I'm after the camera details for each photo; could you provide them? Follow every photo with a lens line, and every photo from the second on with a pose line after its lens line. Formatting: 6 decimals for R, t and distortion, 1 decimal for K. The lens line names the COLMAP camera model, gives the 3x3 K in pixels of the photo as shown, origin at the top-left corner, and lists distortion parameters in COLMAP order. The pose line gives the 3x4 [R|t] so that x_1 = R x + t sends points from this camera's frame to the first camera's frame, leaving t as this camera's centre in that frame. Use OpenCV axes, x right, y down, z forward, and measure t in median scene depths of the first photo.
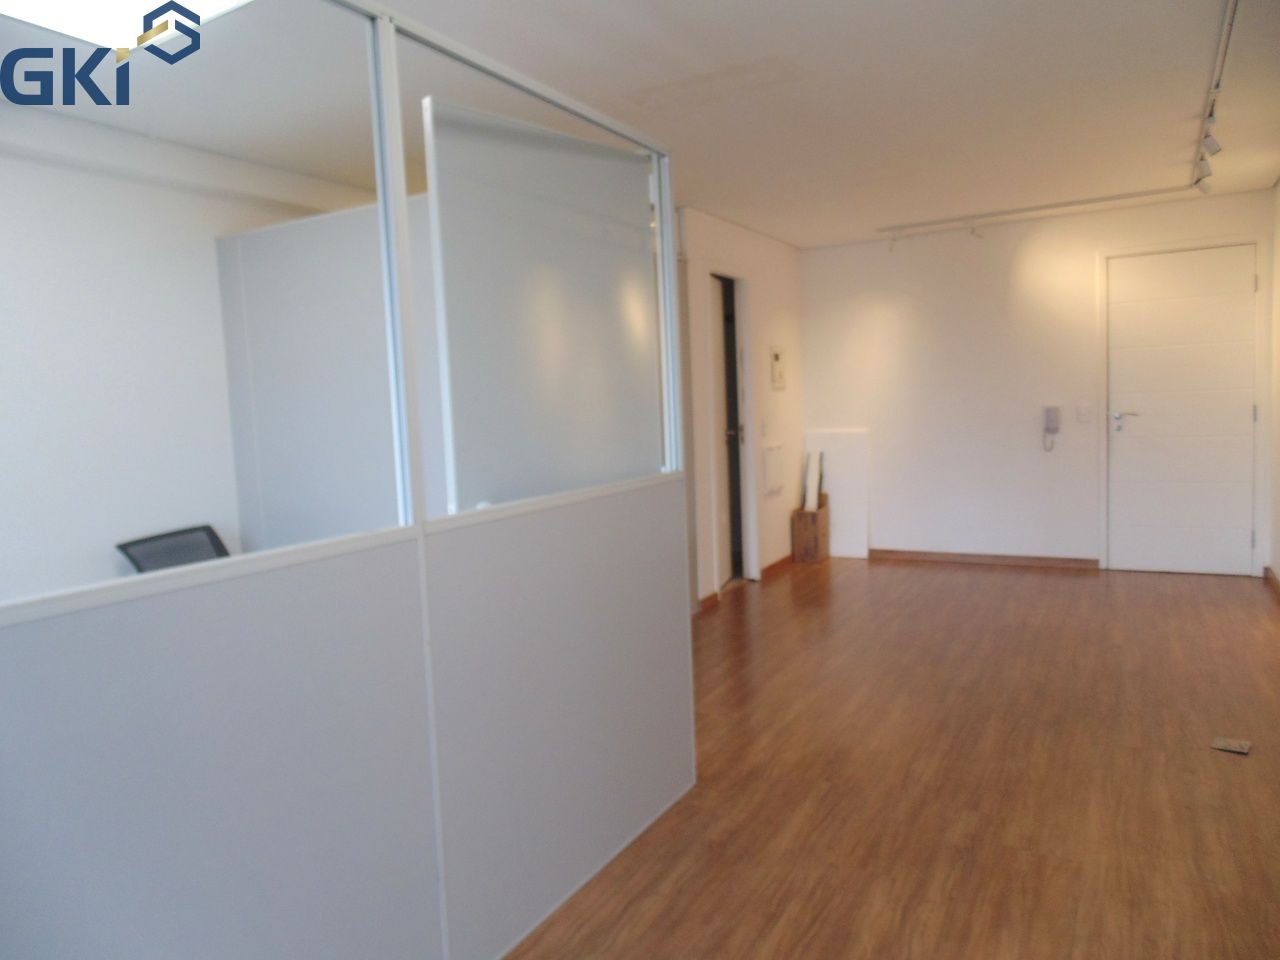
lens RADIAL K [[854.1, 0, 641.2], [0, 854.1, 480.7], [0, 0, 1]] dist [-0.009706, -0.000197]
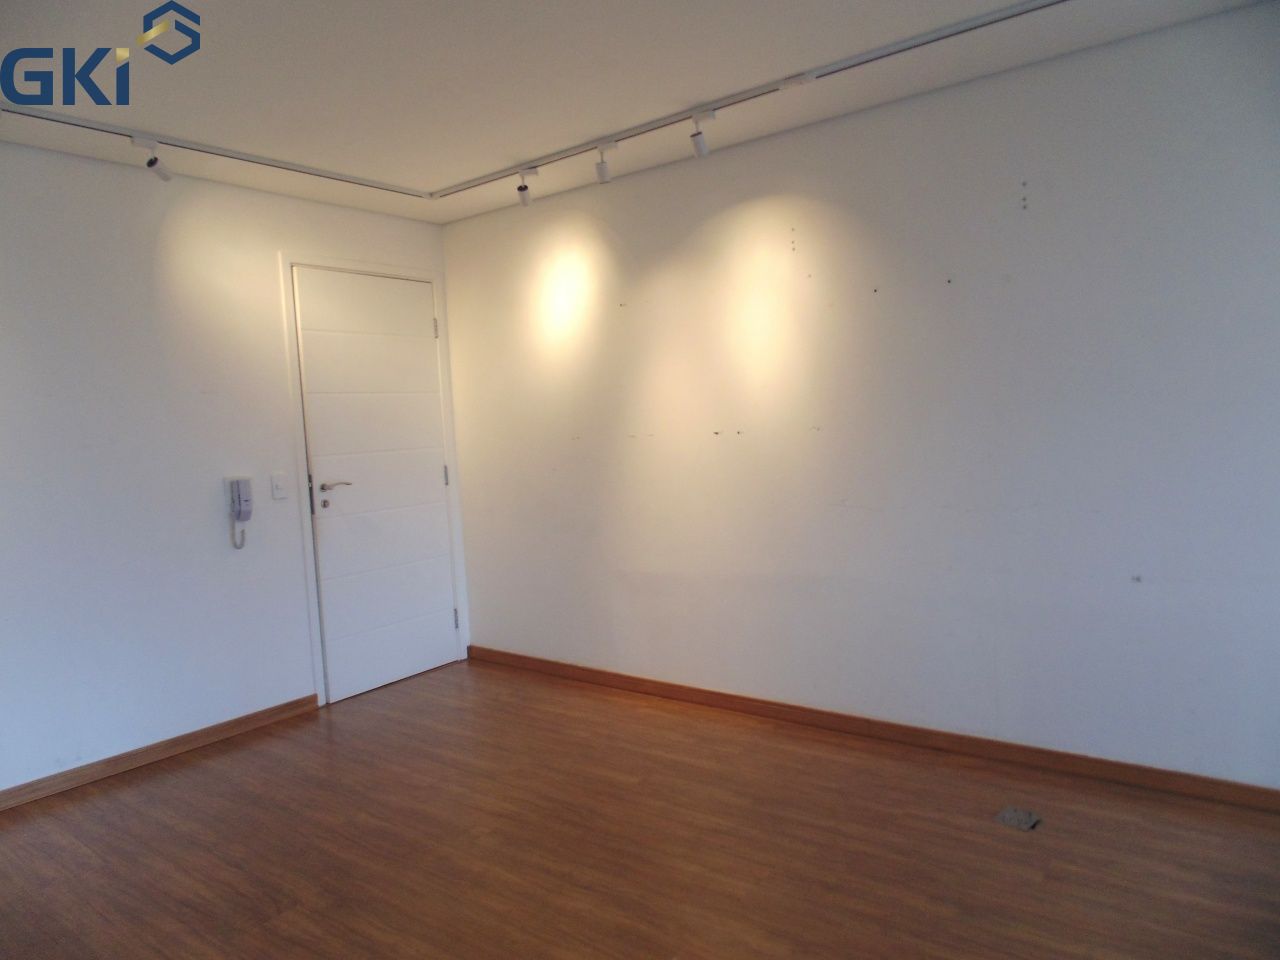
lens RADIAL K [[854.1, 0, 639.6], [0, 854.1, 470.7], [0, 0, 1]] dist [-0.009706, -0.000197]
pose [[0.116192, -0.019946, 0.993027, -0.119134], [0.135521, 0.990766, 0.004044, -0.055837], [-0.983938, 0.134106, 0.117822, 0.646055]]
